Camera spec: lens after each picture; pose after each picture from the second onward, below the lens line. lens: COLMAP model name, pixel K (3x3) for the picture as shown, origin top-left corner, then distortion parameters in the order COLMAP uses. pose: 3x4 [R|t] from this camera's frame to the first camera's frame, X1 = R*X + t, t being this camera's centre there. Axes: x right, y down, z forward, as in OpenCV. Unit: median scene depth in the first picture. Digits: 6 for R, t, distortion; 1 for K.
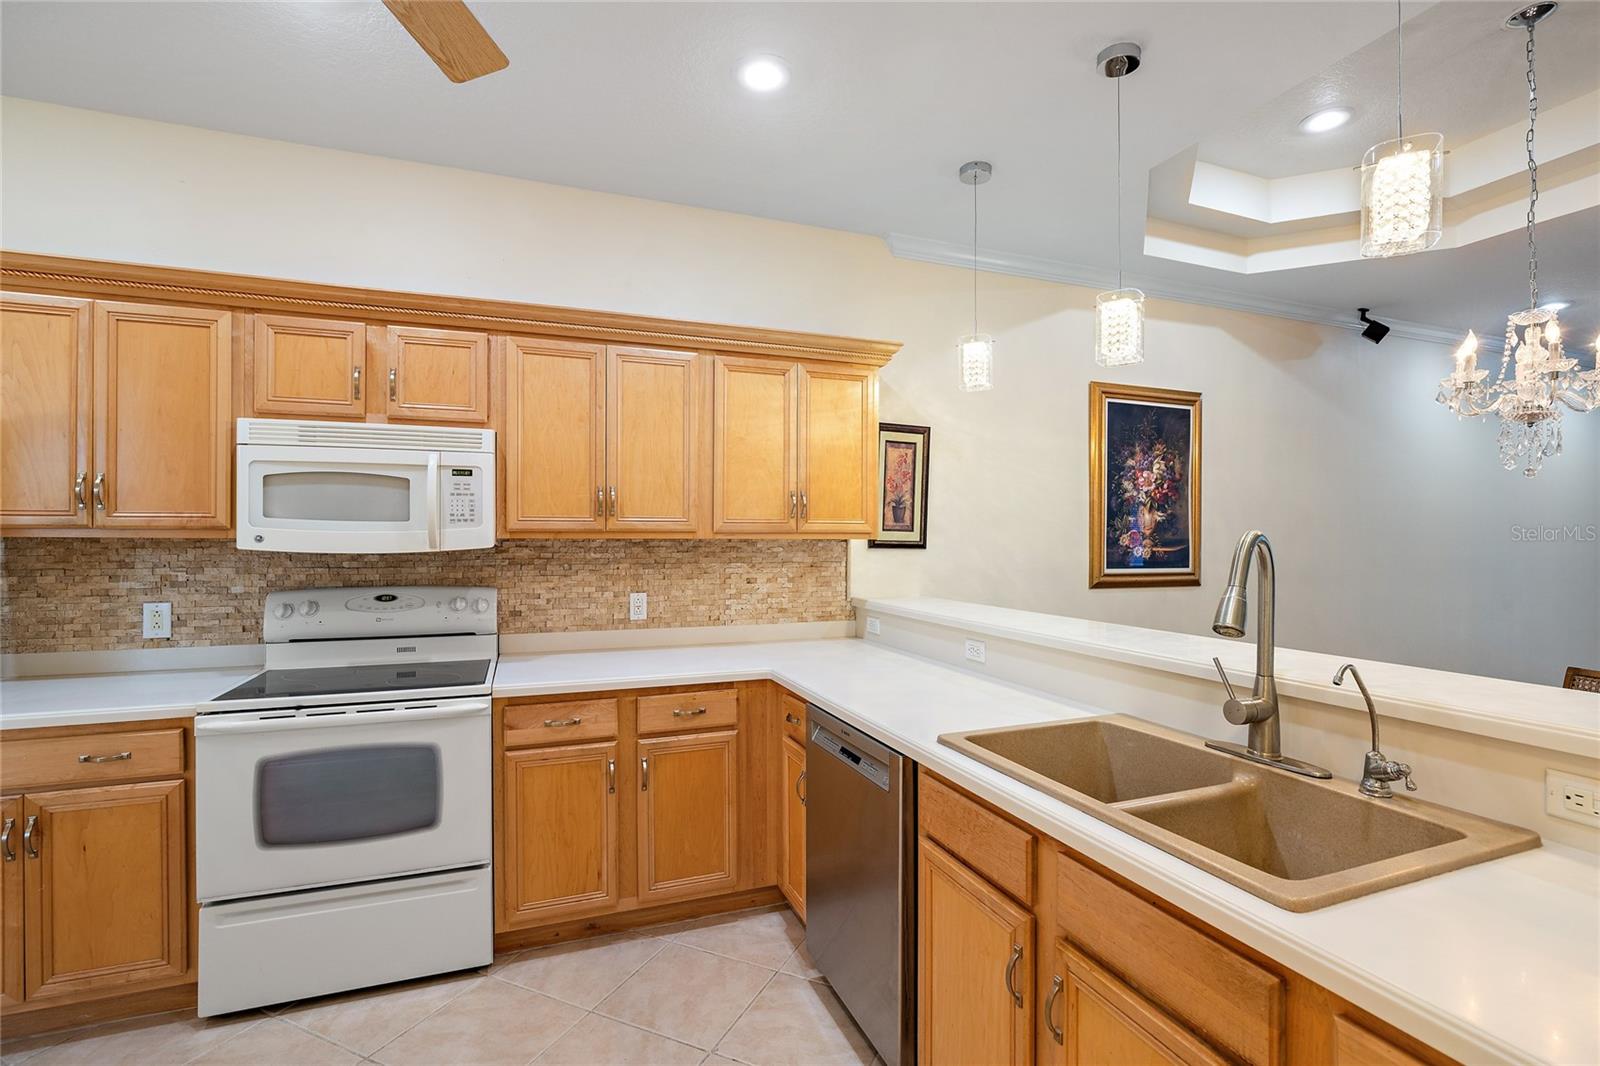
lens RADIAL K [[731.0, 0, 800.6], [0, 731.0, 542.0], [0, 0, 1]] dist [-0.020937, 0.006359]
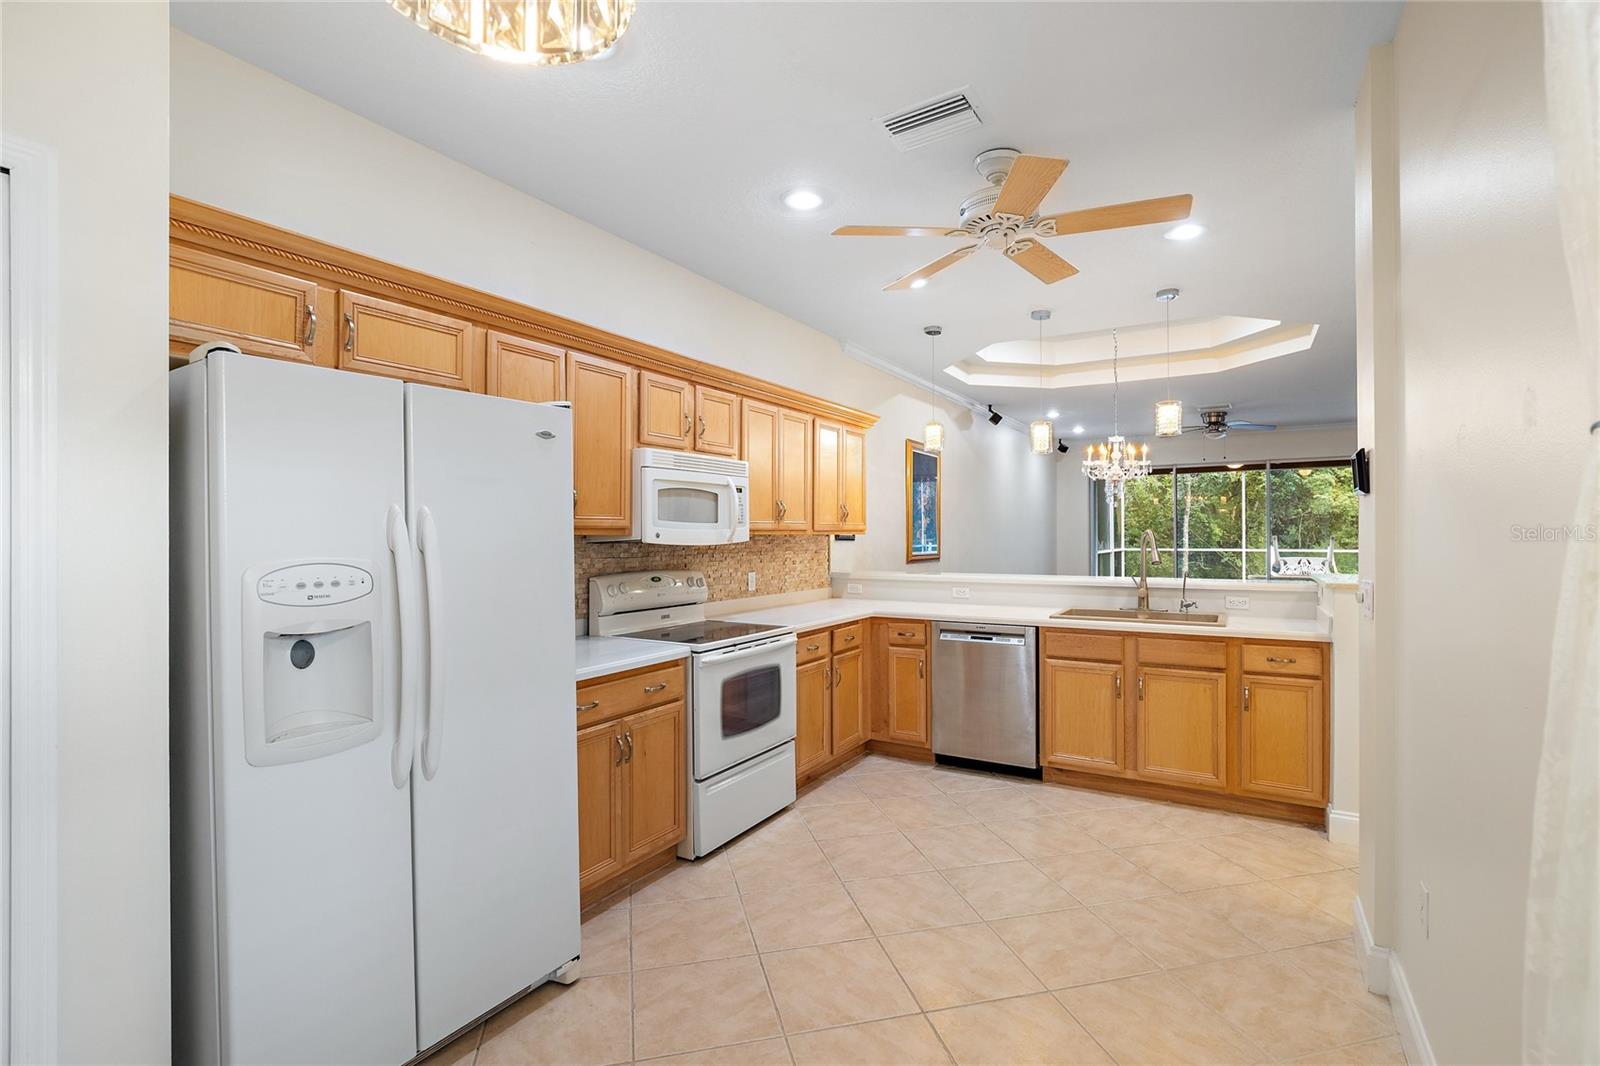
lens RADIAL K [[731.0, 0, 800.6], [0, 731.0, 542.0], [0, 0, 1]] dist [-0.020937, 0.006359]
pose [[0.790030, -0.010775, 0.612973, -0.972271], [0.008216, 0.999942, 0.006988, 0.000510], [-0.613013, -0.000484, 0.790073, -0.194093]]
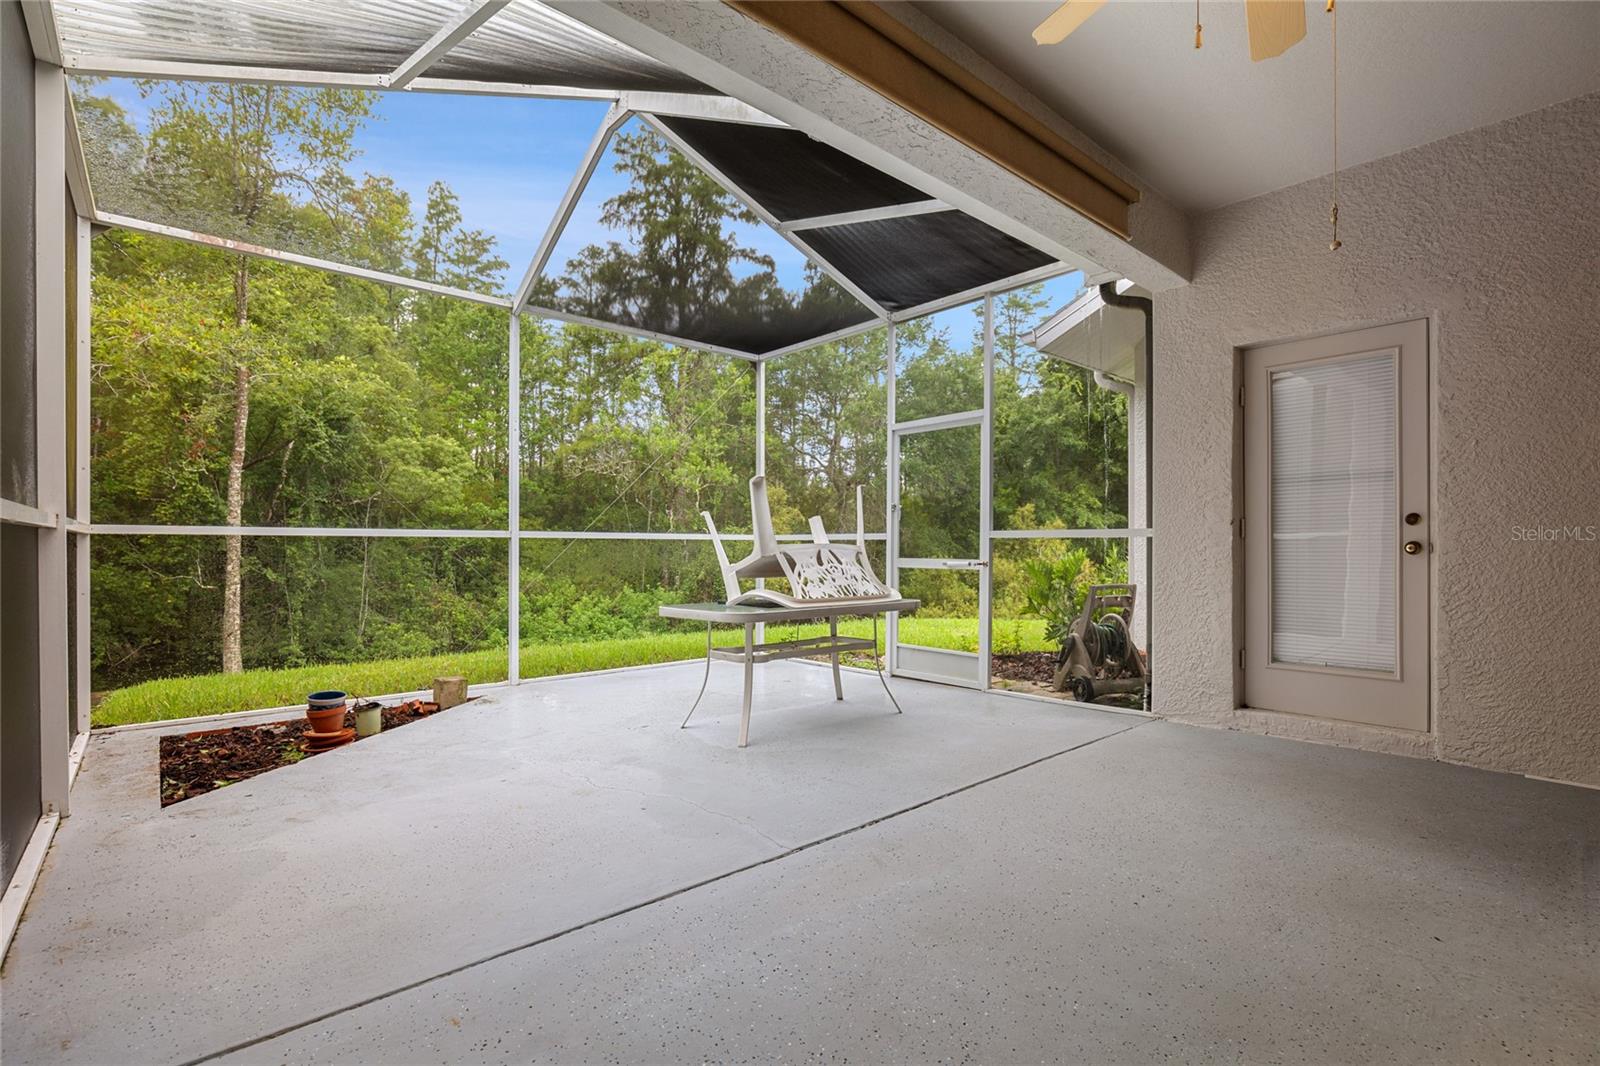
lens RADIAL K [[731.0, 0, 800.6], [0, 731.0, 542.0], [0, 0, 1]] dist [-0.020937, 0.006359]
pose [[-0.352365, 0.000656, 0.935862, 2.451534], [0.001407, 0.999999, -0.000171, 0.132829], [-0.935862, 0.001257, -0.352366, 1.793032]]
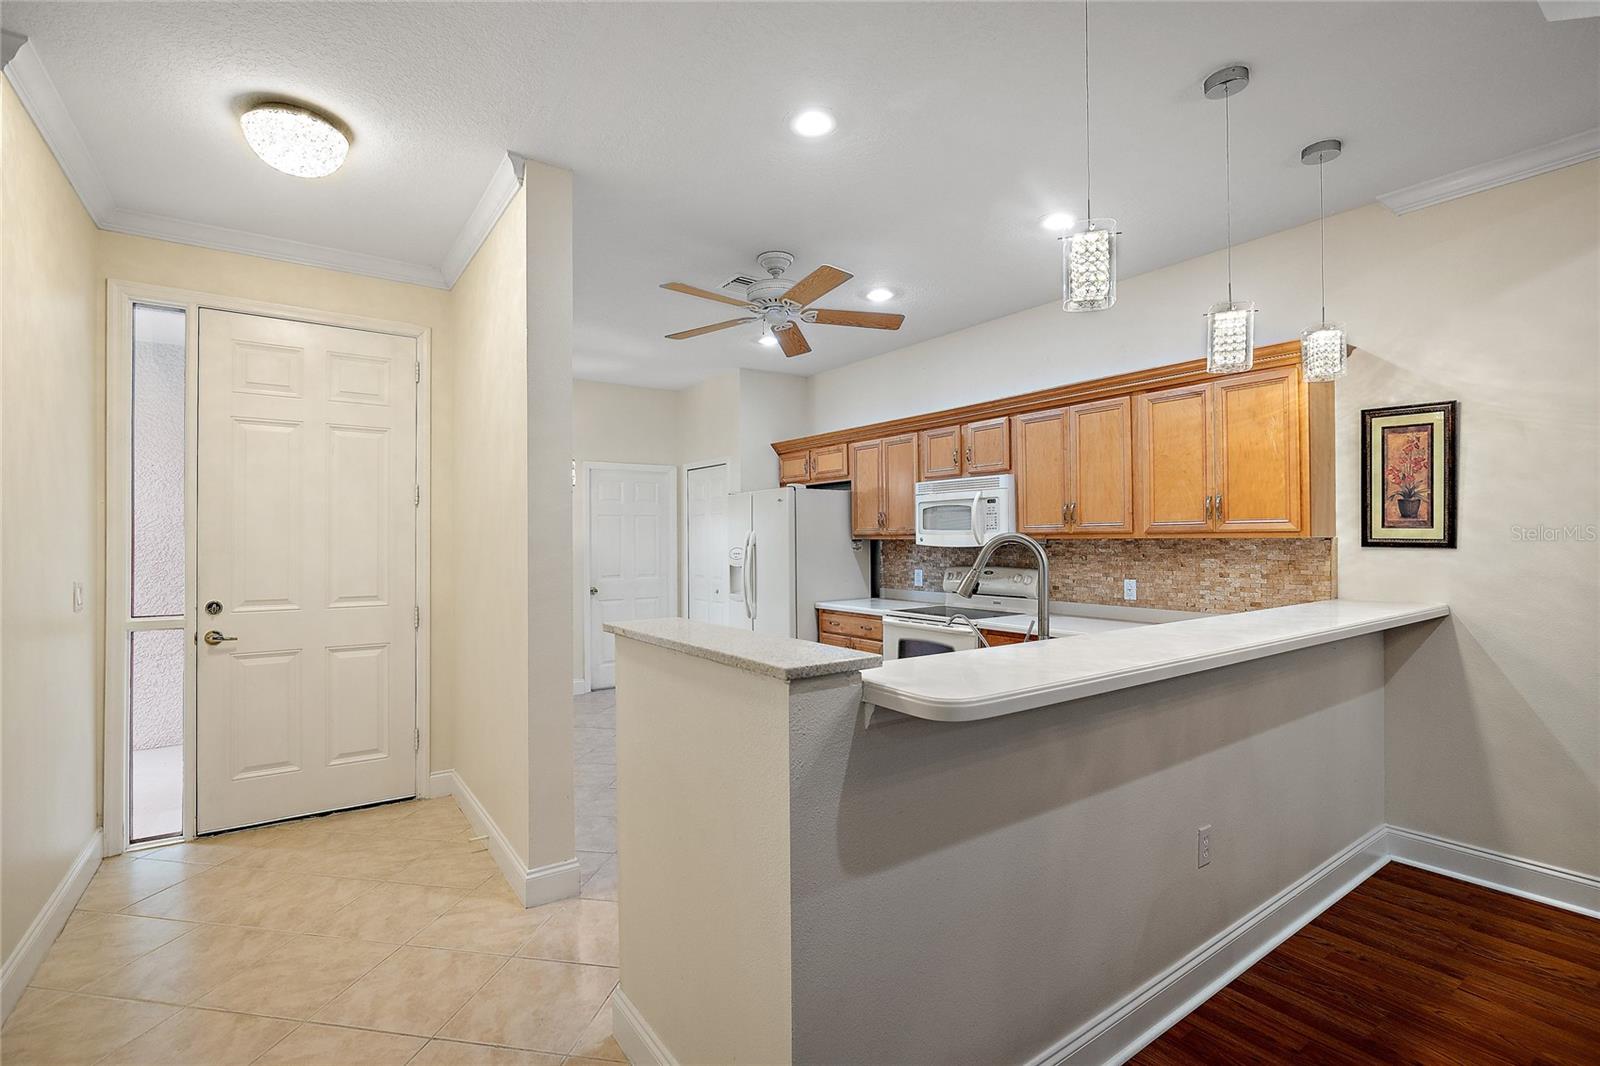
lens RADIAL K [[731.0, 0, 800.6], [0, 731.0, 542.0], [0, 0, 1]] dist [-0.020937, 0.006359]
pose [[0.254689, -0.001274, -0.967022, 0.842051], [-0.001964, 0.999996, -0.001835, 0.005465], [0.967021, 0.002366, 0.254685, 0.084961]]
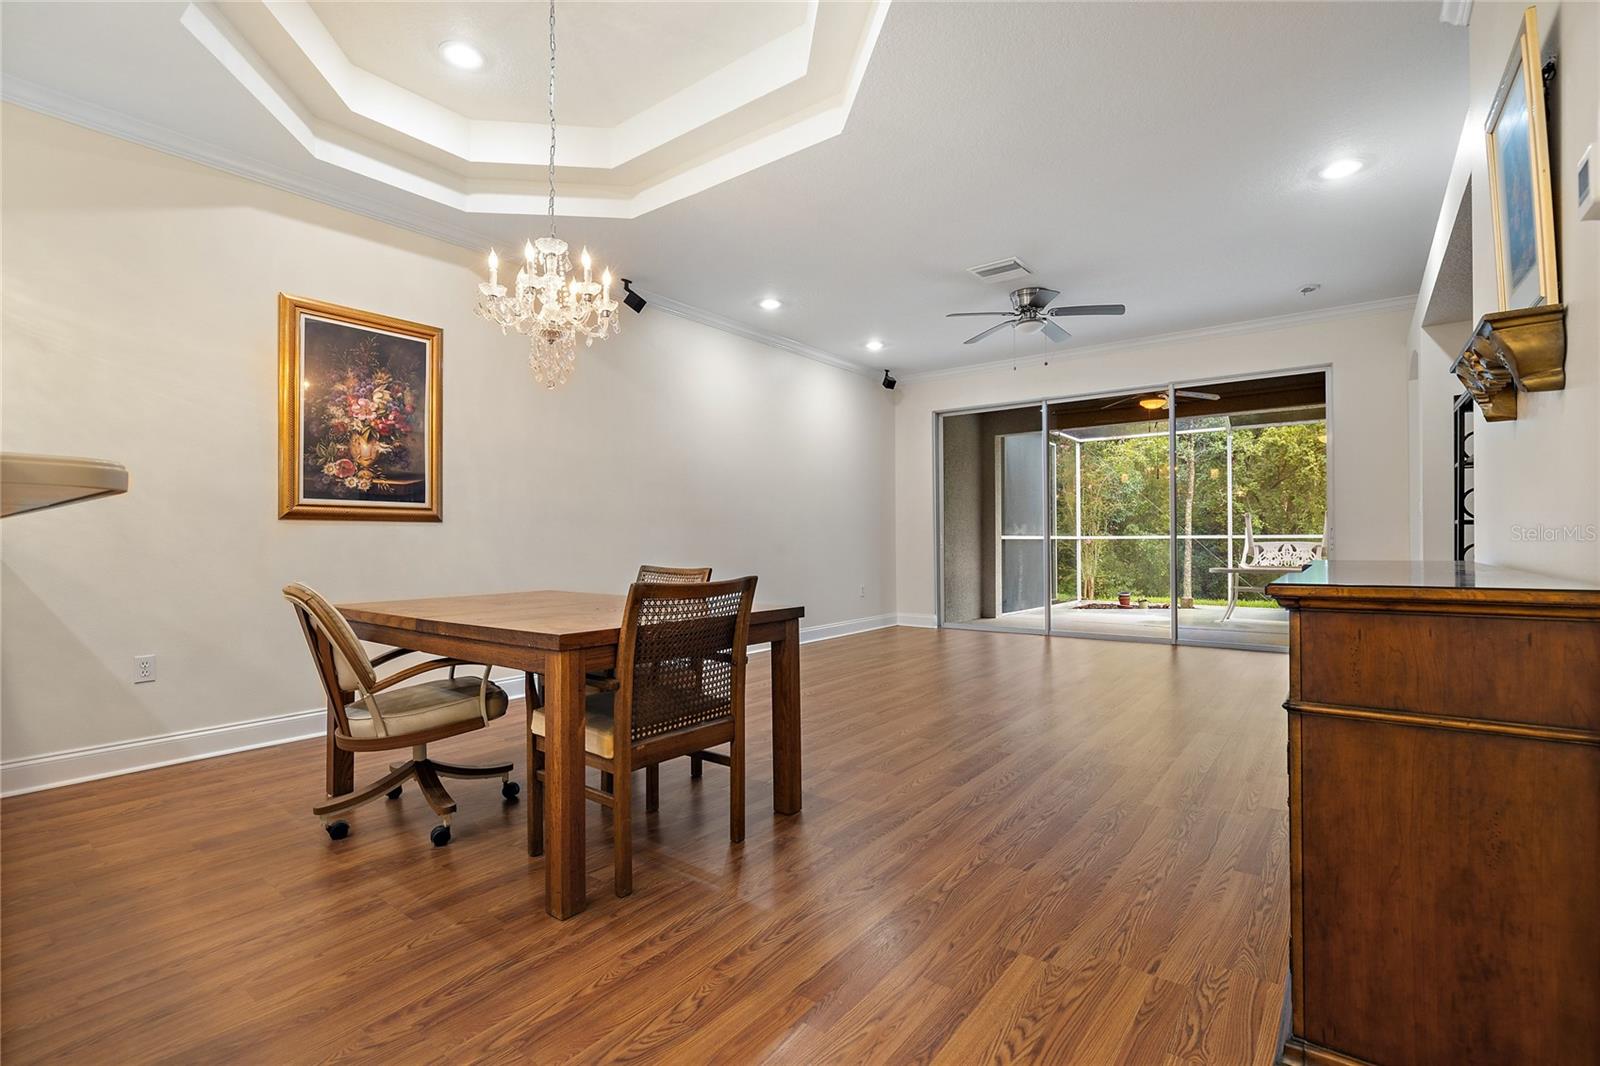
lens RADIAL K [[731.0, 0, 800.6], [0, 731.0, 542.0], [0, 0, 1]] dist [-0.020937, 0.006359]
pose [[0.848048, -0.008130, 0.529857, 0.565671], [0.009597, 0.999954, -0.000018, 0.118788], [-0.529832, 0.005101, 0.848087, -0.135011]]
